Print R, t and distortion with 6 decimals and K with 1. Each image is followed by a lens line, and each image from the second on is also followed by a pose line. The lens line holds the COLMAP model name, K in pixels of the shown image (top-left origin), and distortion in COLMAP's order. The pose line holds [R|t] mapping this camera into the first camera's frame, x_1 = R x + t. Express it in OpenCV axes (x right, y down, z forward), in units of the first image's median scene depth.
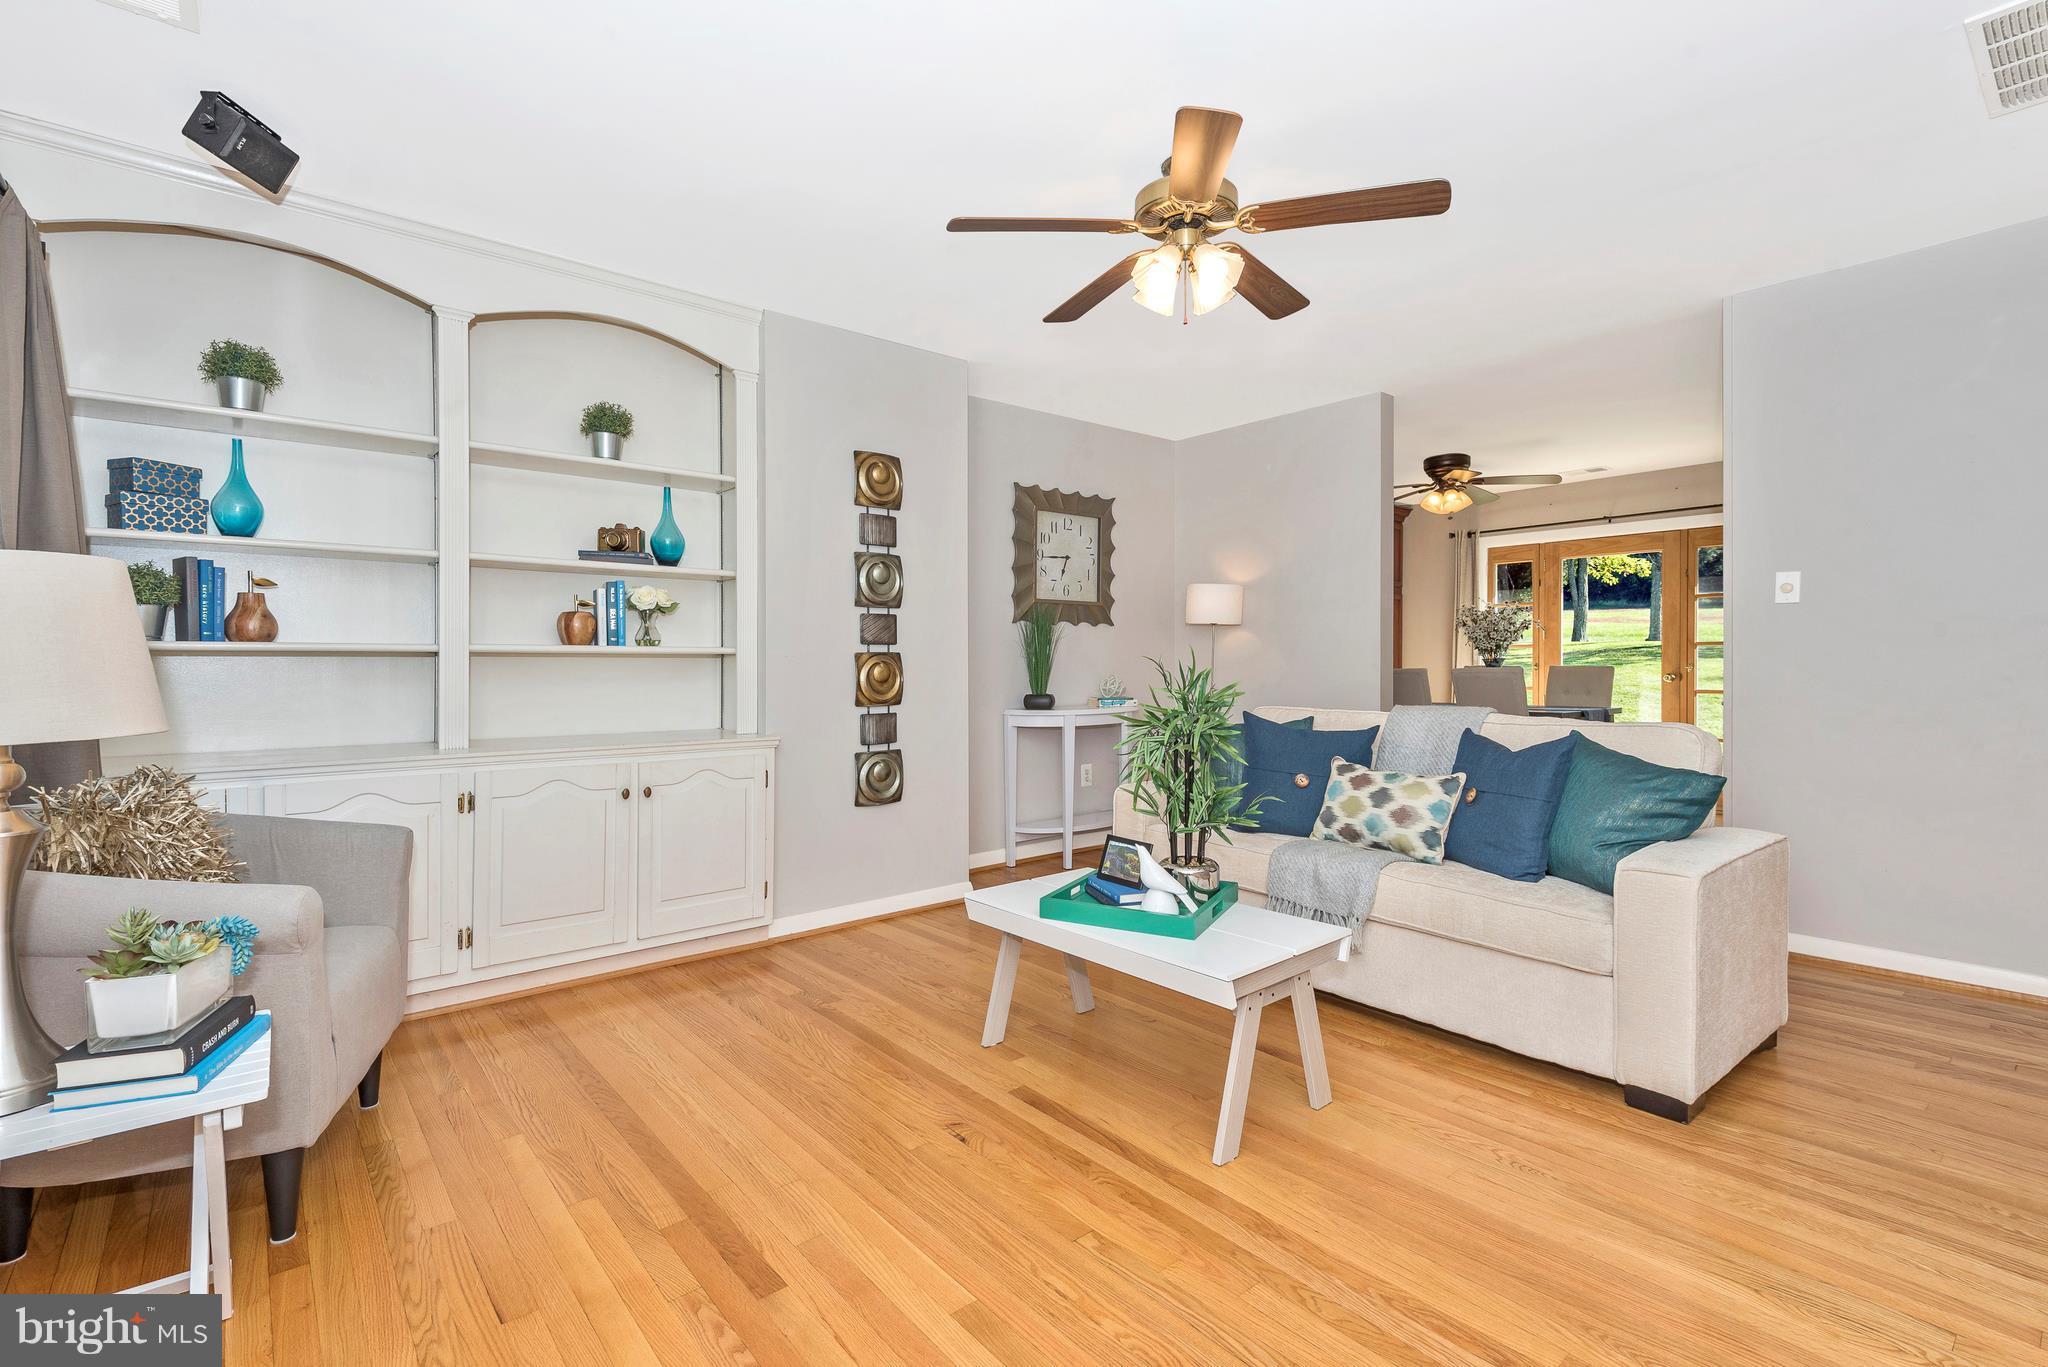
lens RADIAL K [[919.4, 0, 1025.4], [0, 919.4, 671.3], [0, 0, 1]] dist [0.000770, -0.000653]
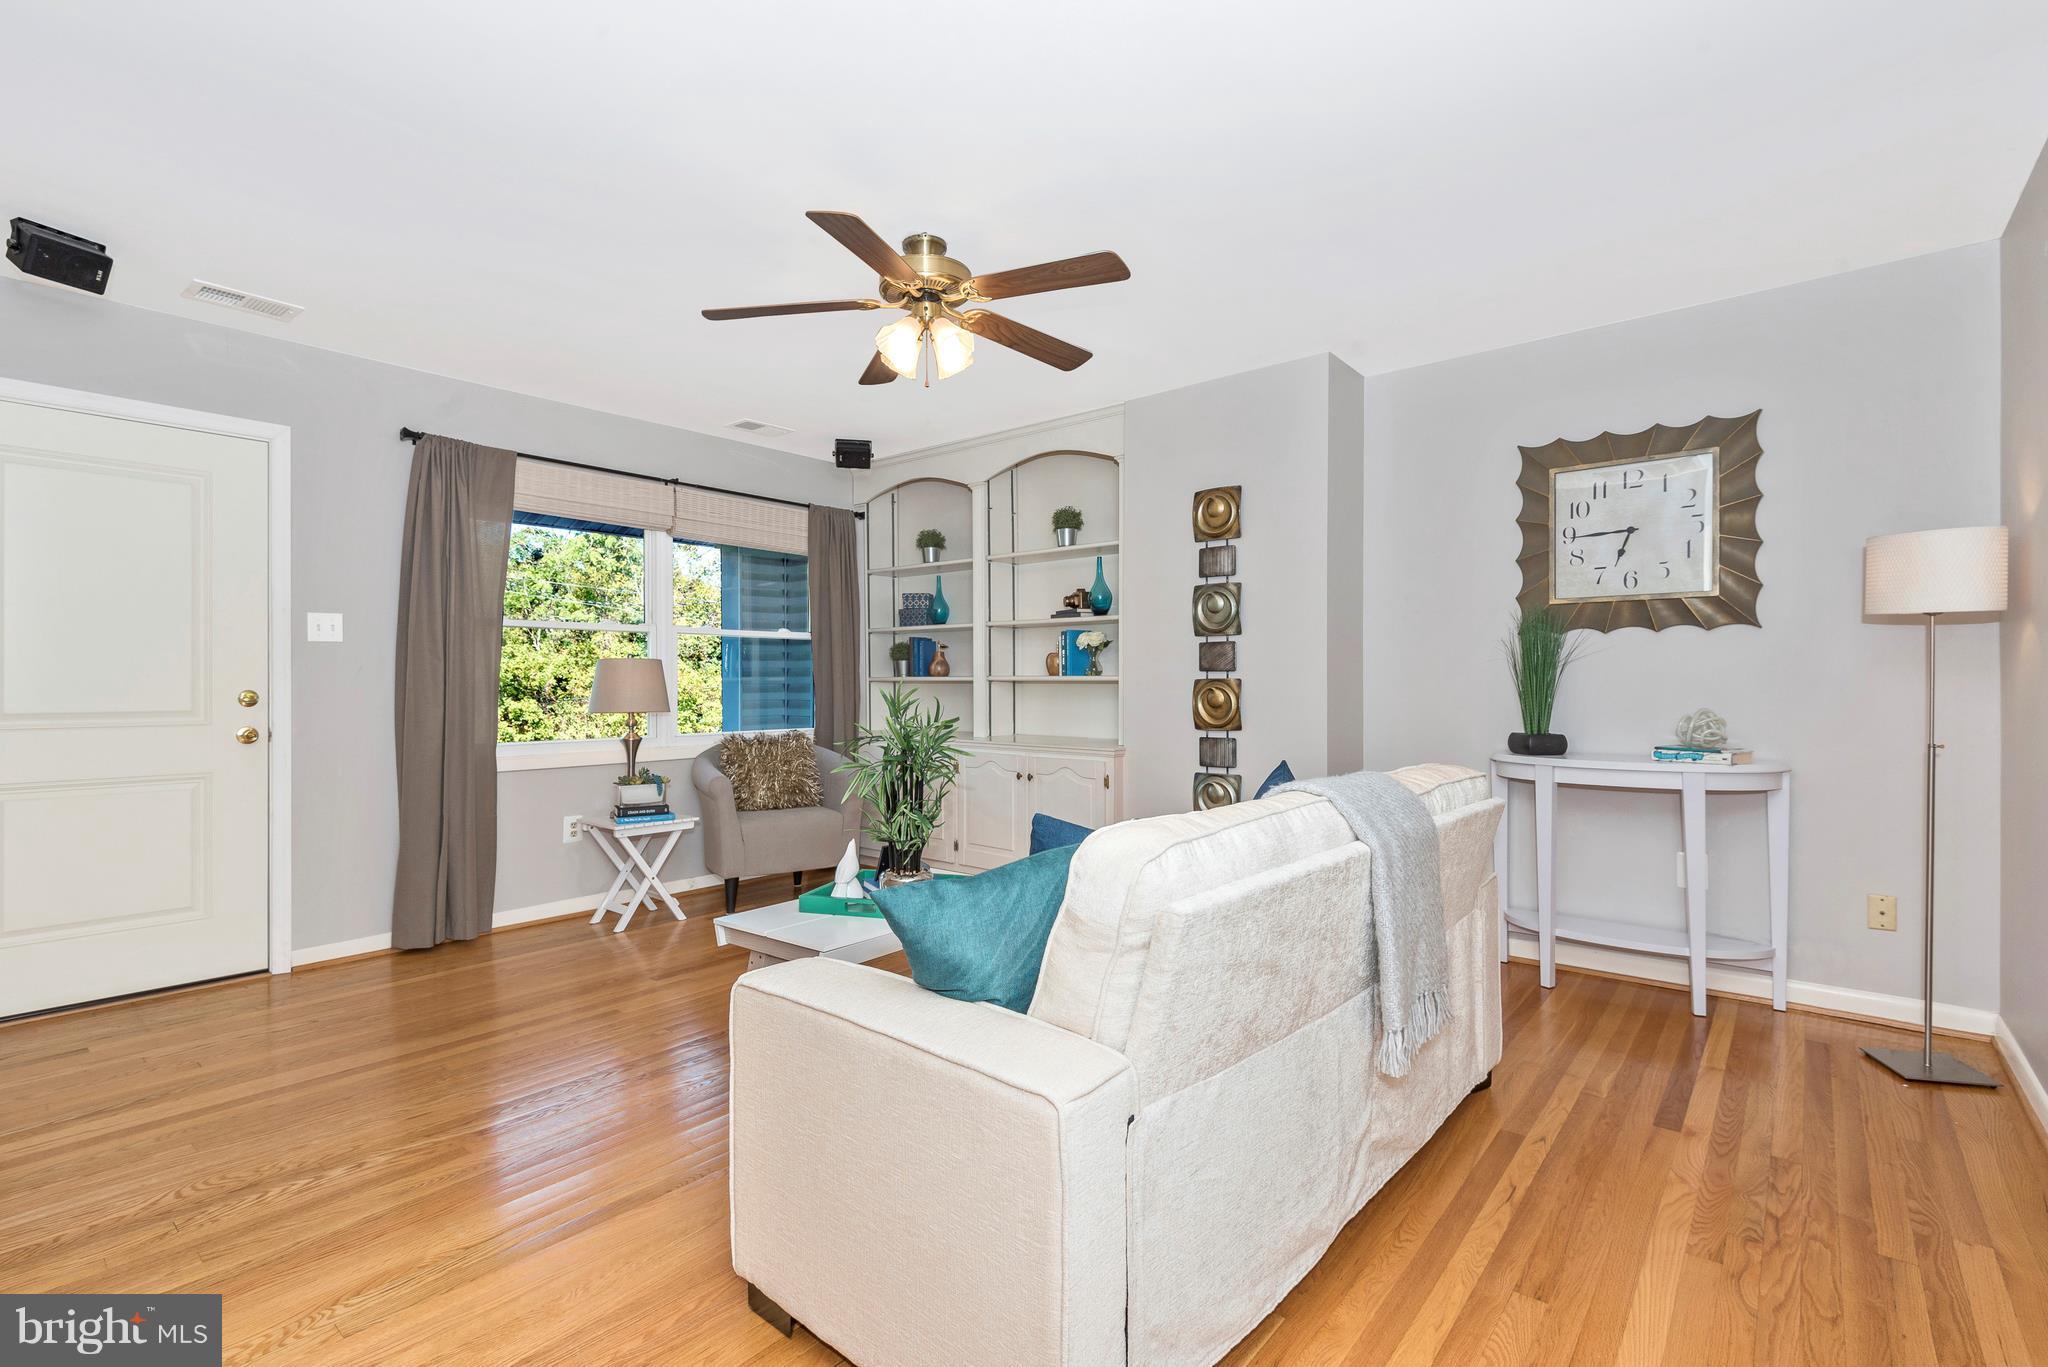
lens RADIAL K [[919.4, 0, 1026.0], [0, 919.4, 685.9], [0, 0, 1]] dist [0.000770, -0.000653]
pose [[0.159475, 0.001103, -0.987201, 0.811896], [-0.010571, 0.999944, -0.000590, -0.009264], [0.987145, 0.010530, 0.159477, 0.607860]]
